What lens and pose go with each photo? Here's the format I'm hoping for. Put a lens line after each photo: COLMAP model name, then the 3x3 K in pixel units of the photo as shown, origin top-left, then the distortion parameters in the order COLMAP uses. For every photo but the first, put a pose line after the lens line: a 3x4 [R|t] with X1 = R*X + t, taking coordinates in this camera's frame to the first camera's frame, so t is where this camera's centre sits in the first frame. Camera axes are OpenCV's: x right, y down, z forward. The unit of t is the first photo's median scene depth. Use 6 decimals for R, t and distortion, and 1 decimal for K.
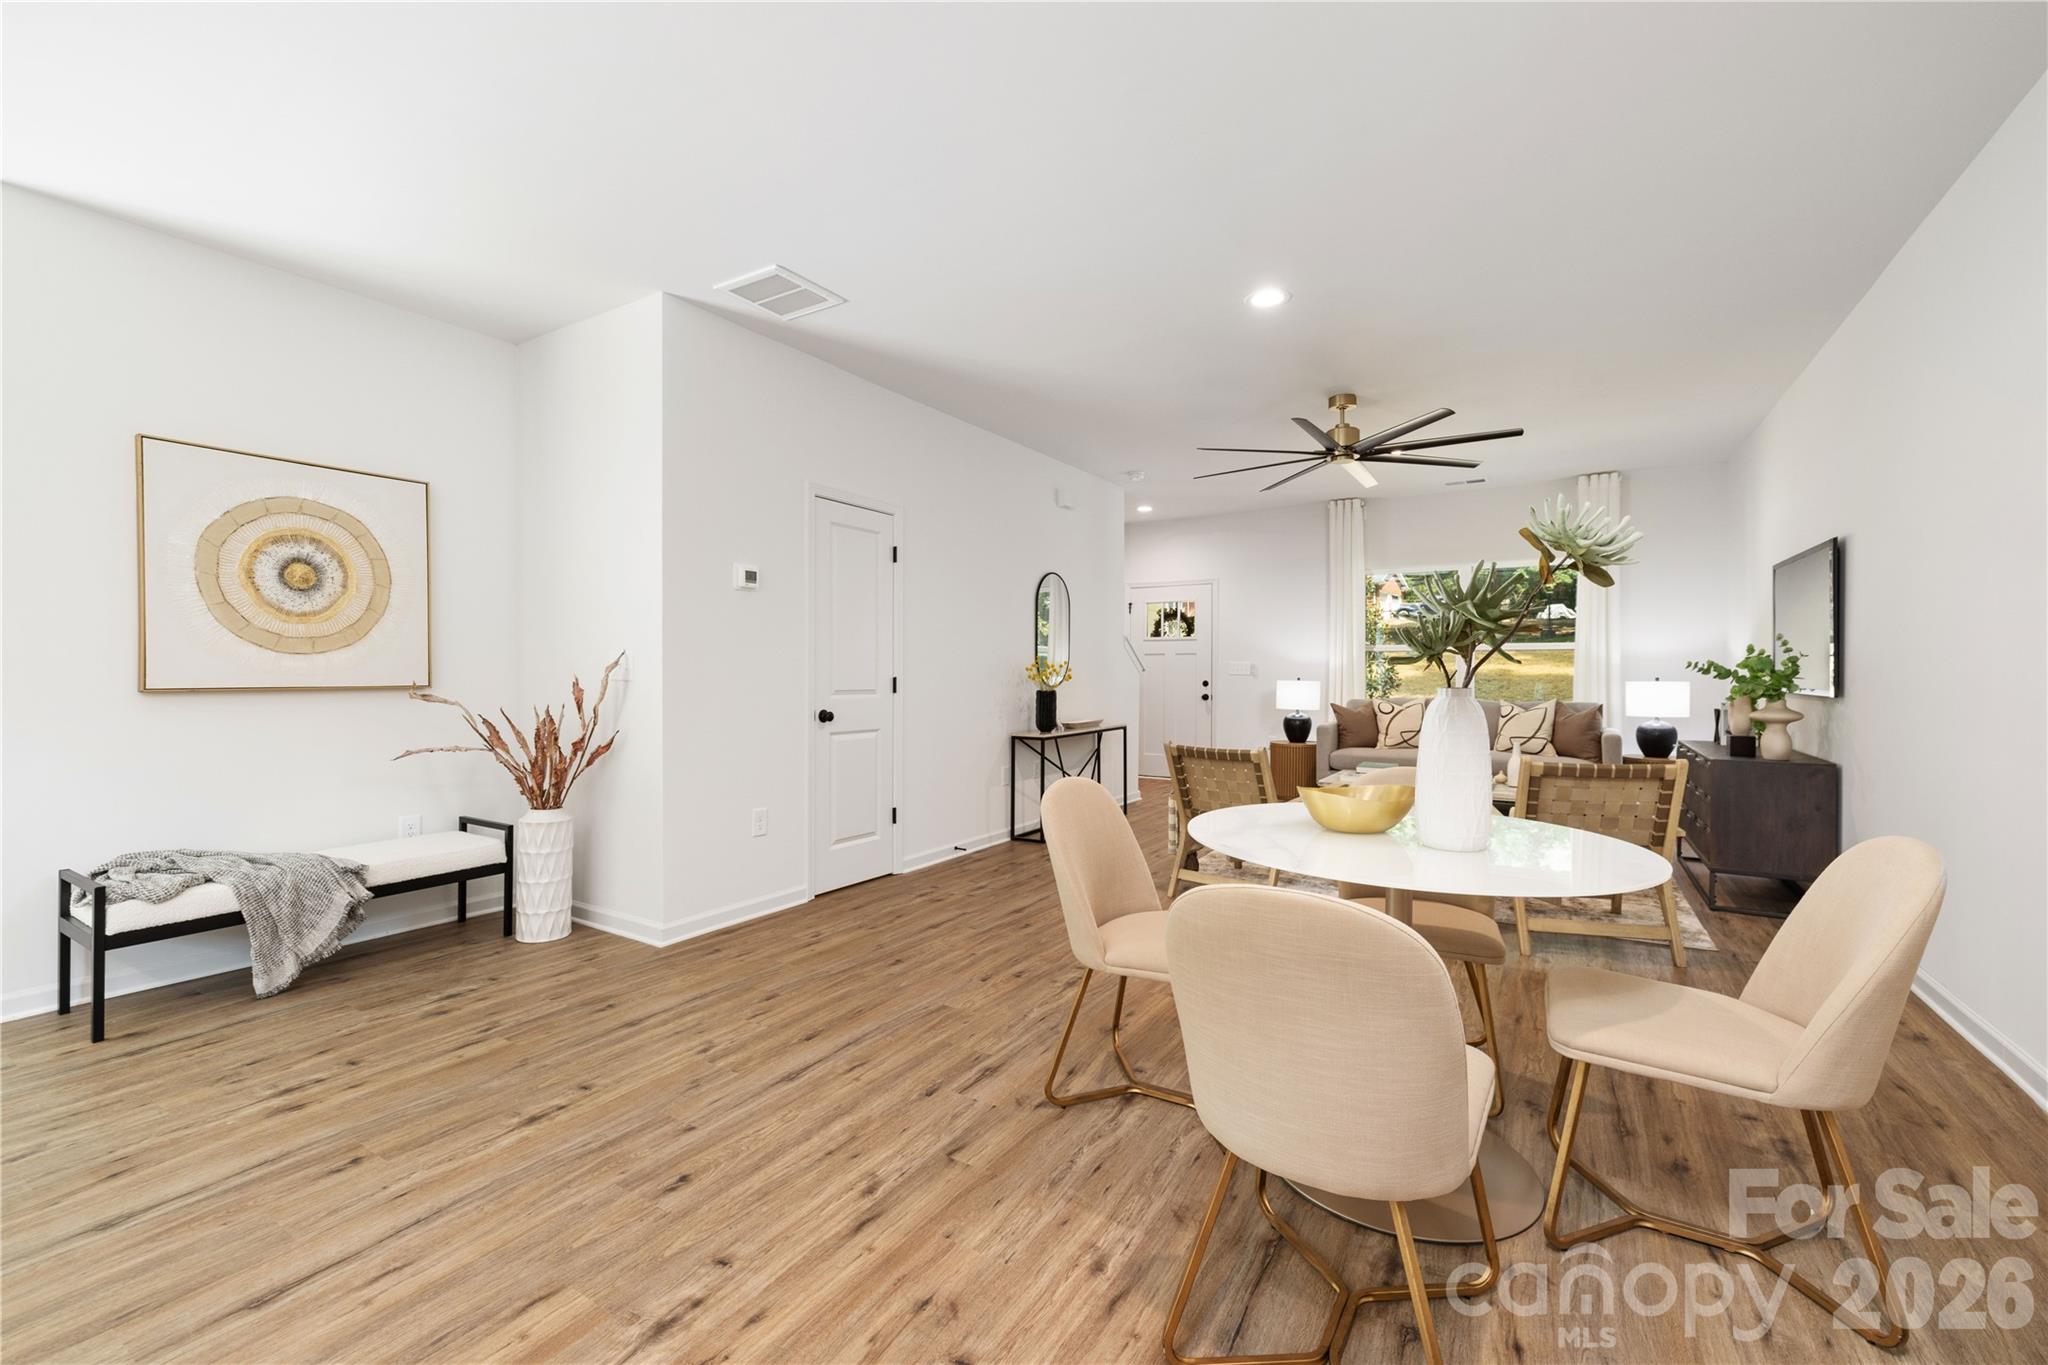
lens RADIAL K [[857.2, 0, 1024.5], [0, 857.2, 666.6], [0, 0, 1]] dist [0.000664, -0.000222]
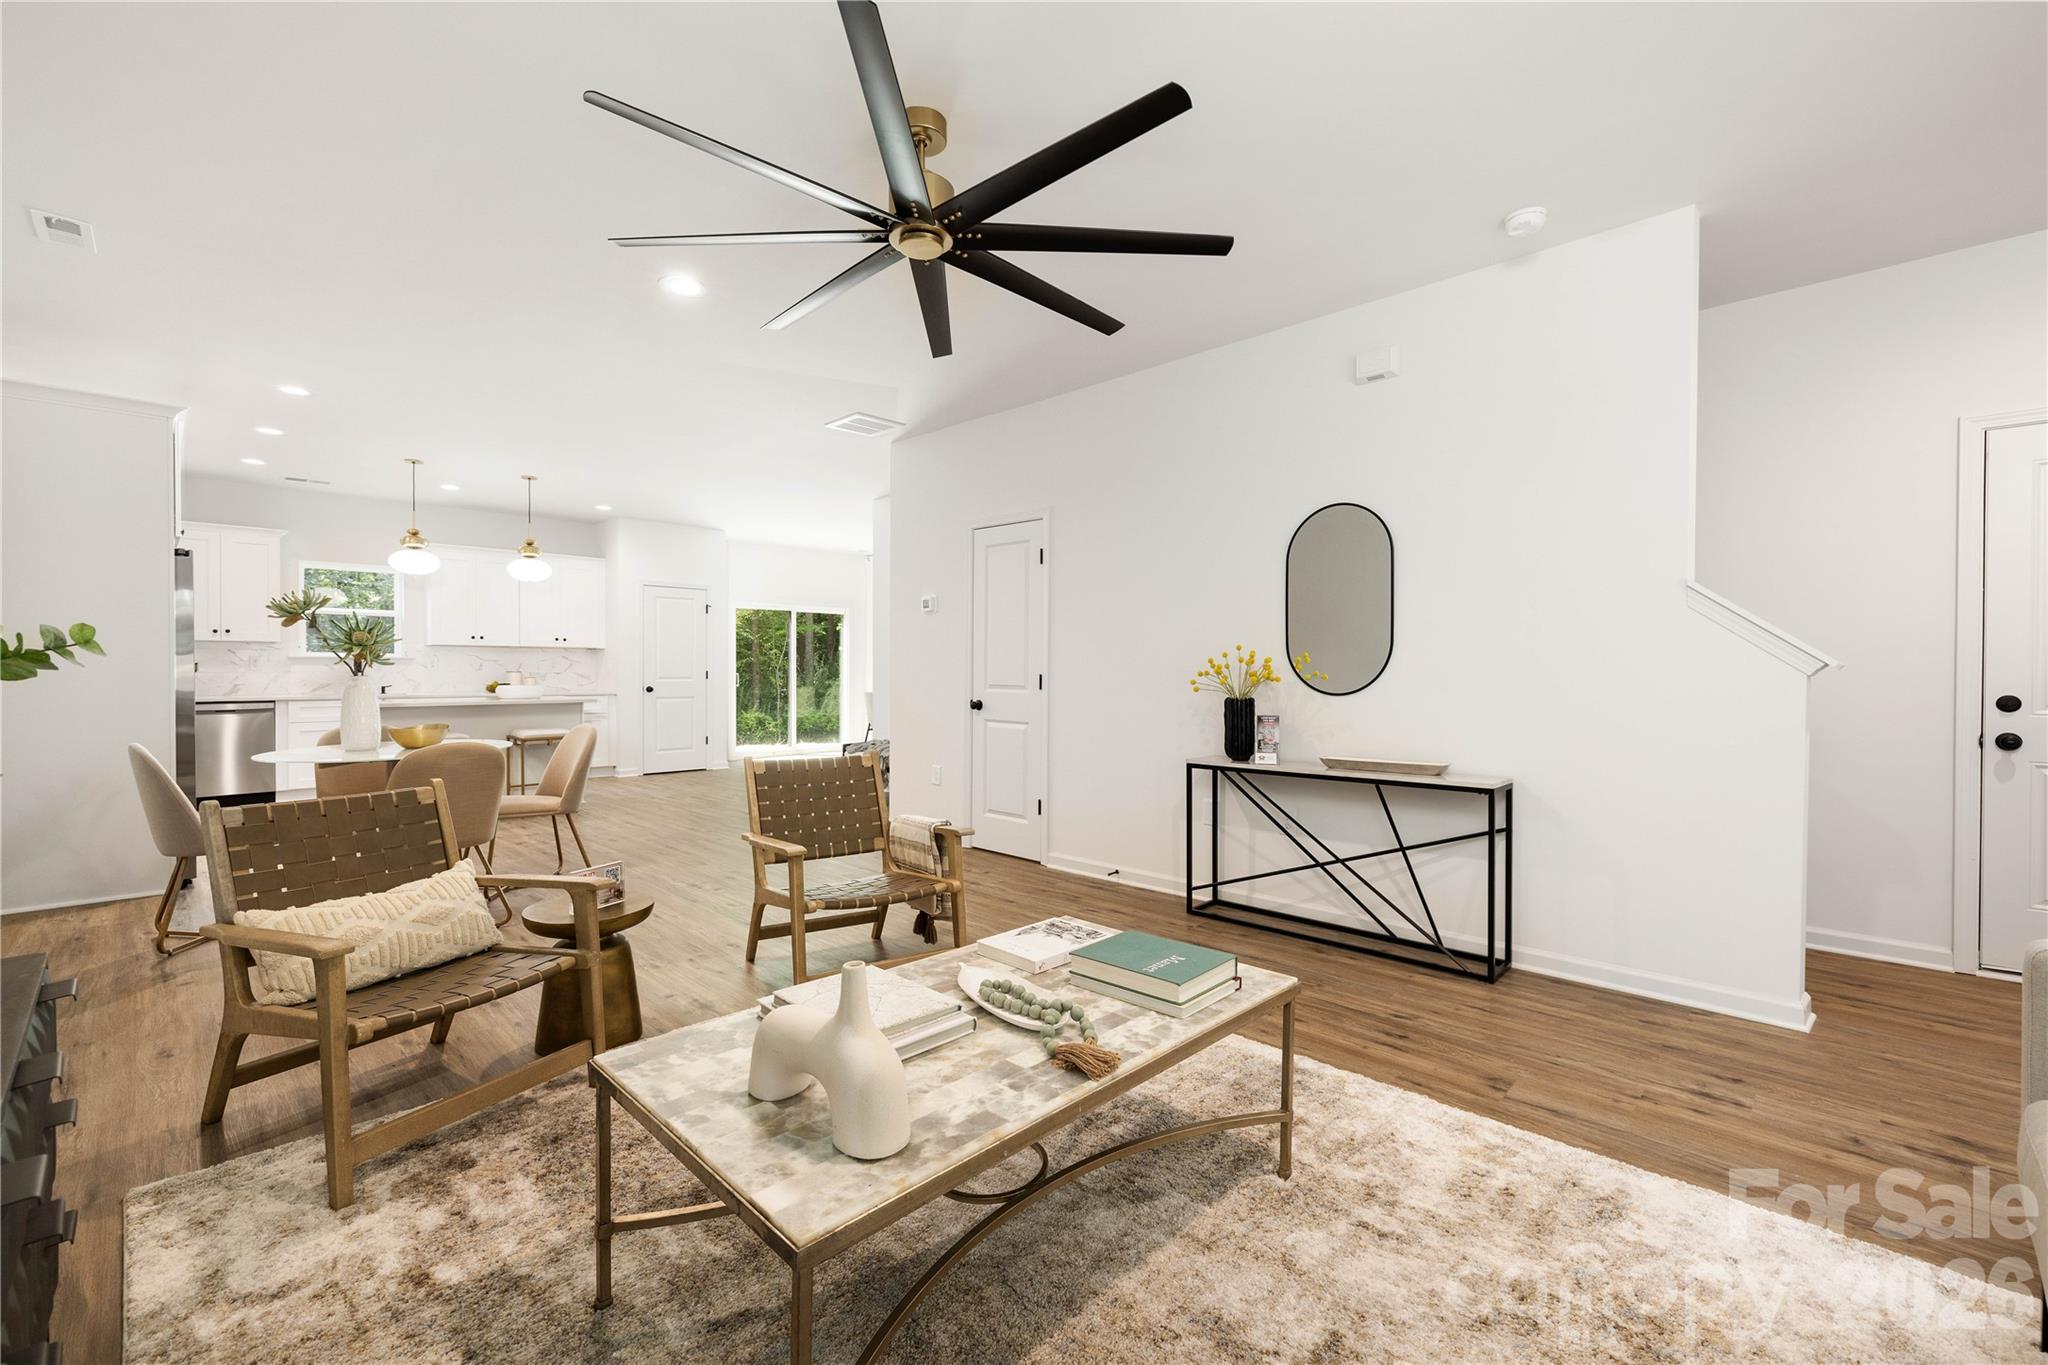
lens RADIAL K [[857.2, 0, 958.8], [0, 857.2, 649.9], [0, 0, 1]] dist [0.000664, -0.000222]
pose [[-0.241368, -0.018732, -0.970253, 1.696126], [0.004317, 0.999783, -0.020376, 0.005329], [0.970424, -0.009106, -0.241234, 2.232882]]
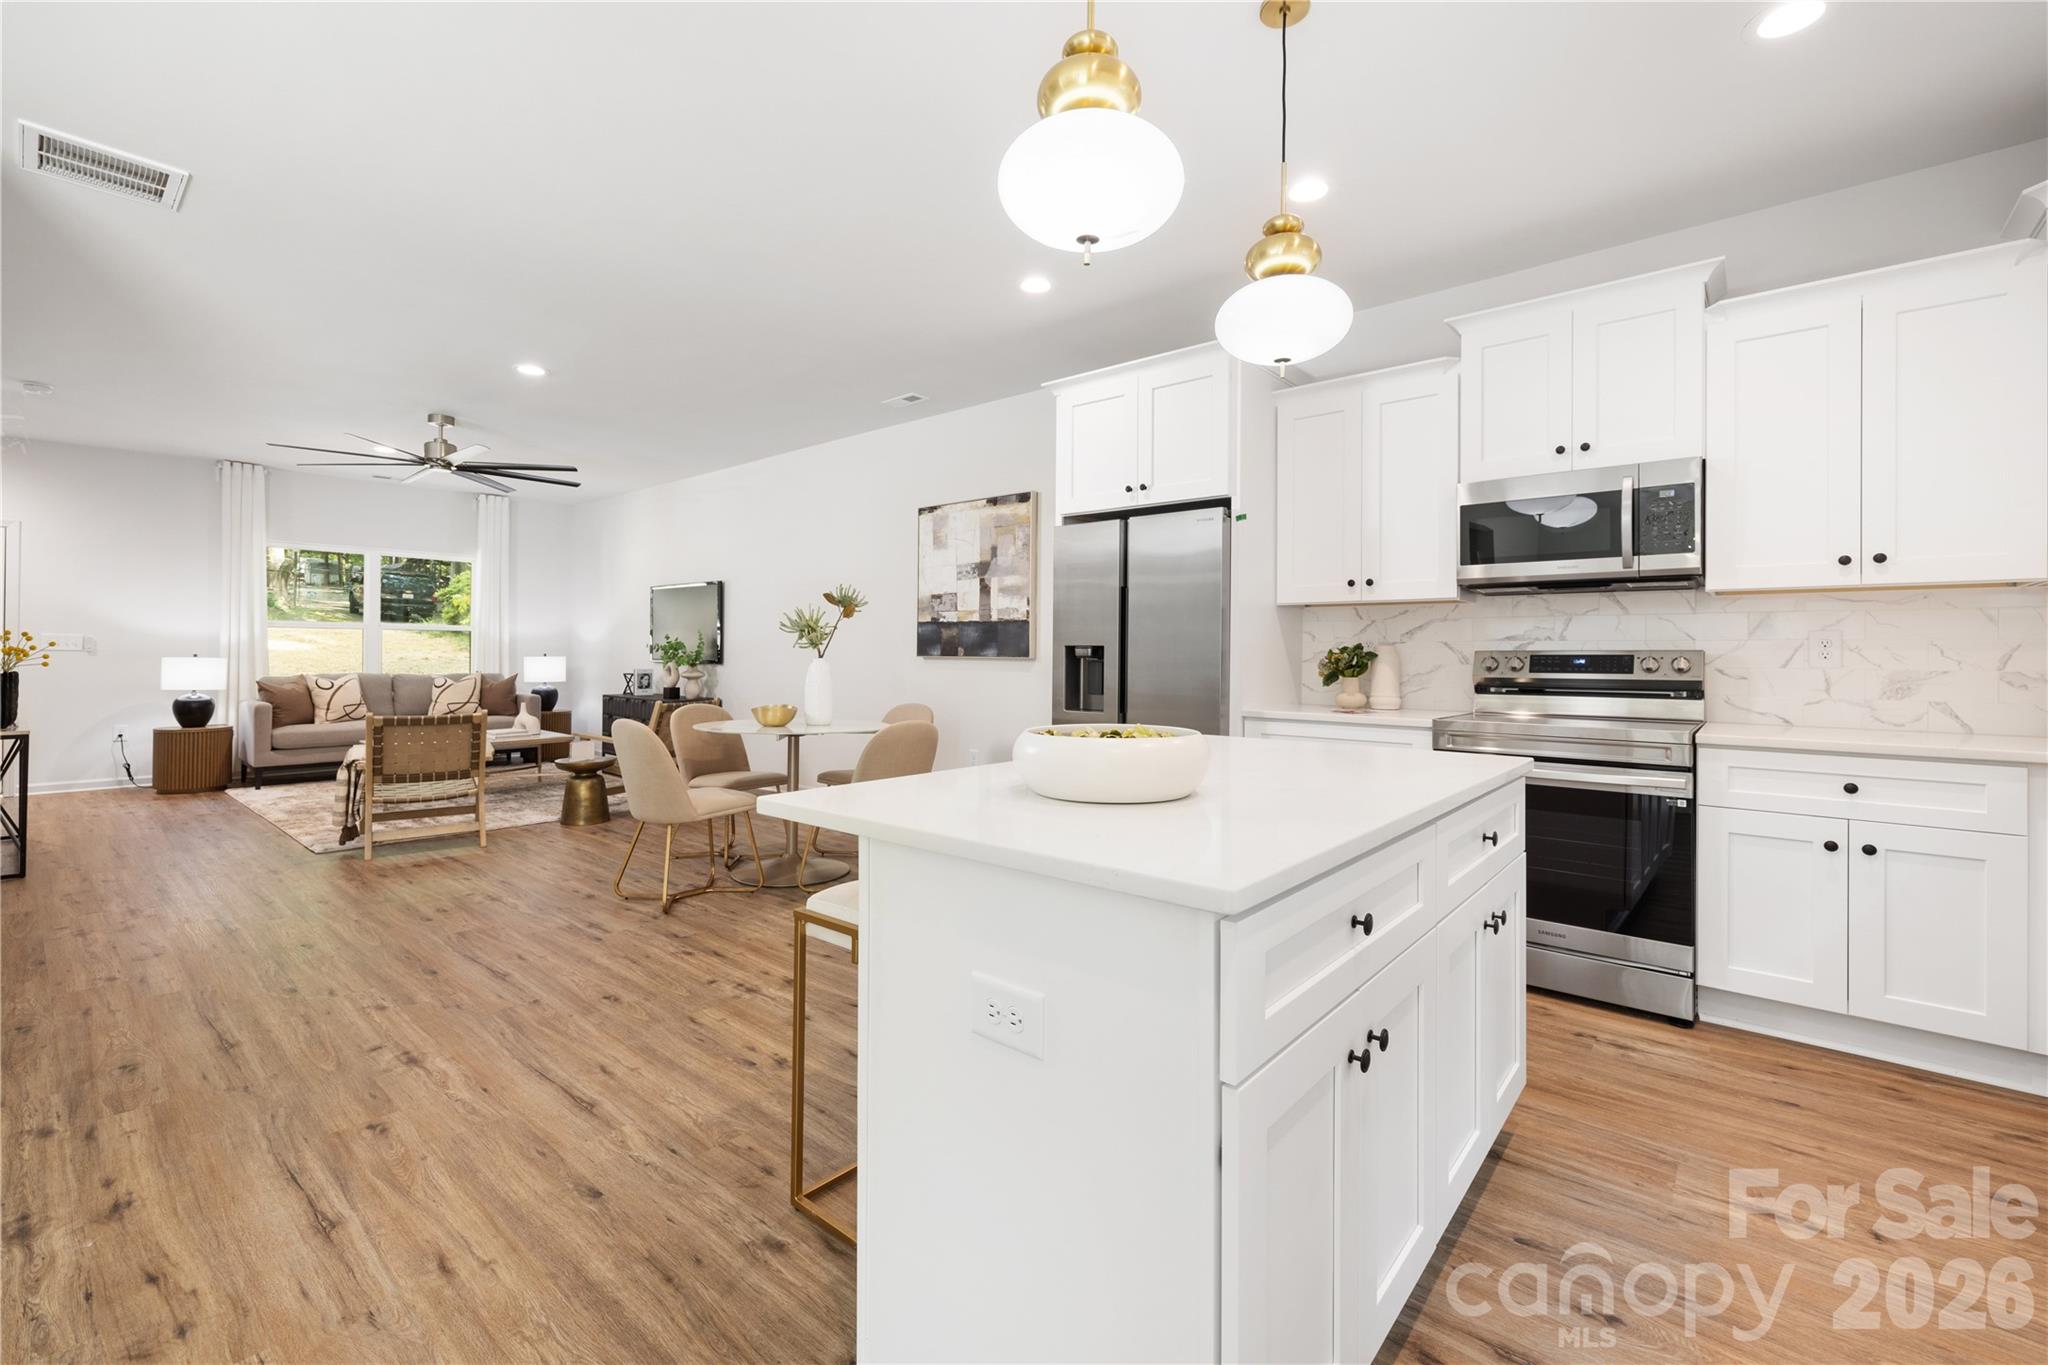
lens RADIAL K [[857.2, 0, 1023.5], [0, 857.2, 644.6], [0, 0, 1]] dist [0.000664, -0.000222]
pose [[0.149236, 0.008538, 0.988765, -1.367312], [-0.010934, 0.999916, -0.006984, -0.001500], [-0.988741, -0.009769, 0.149317, 0.067515]]
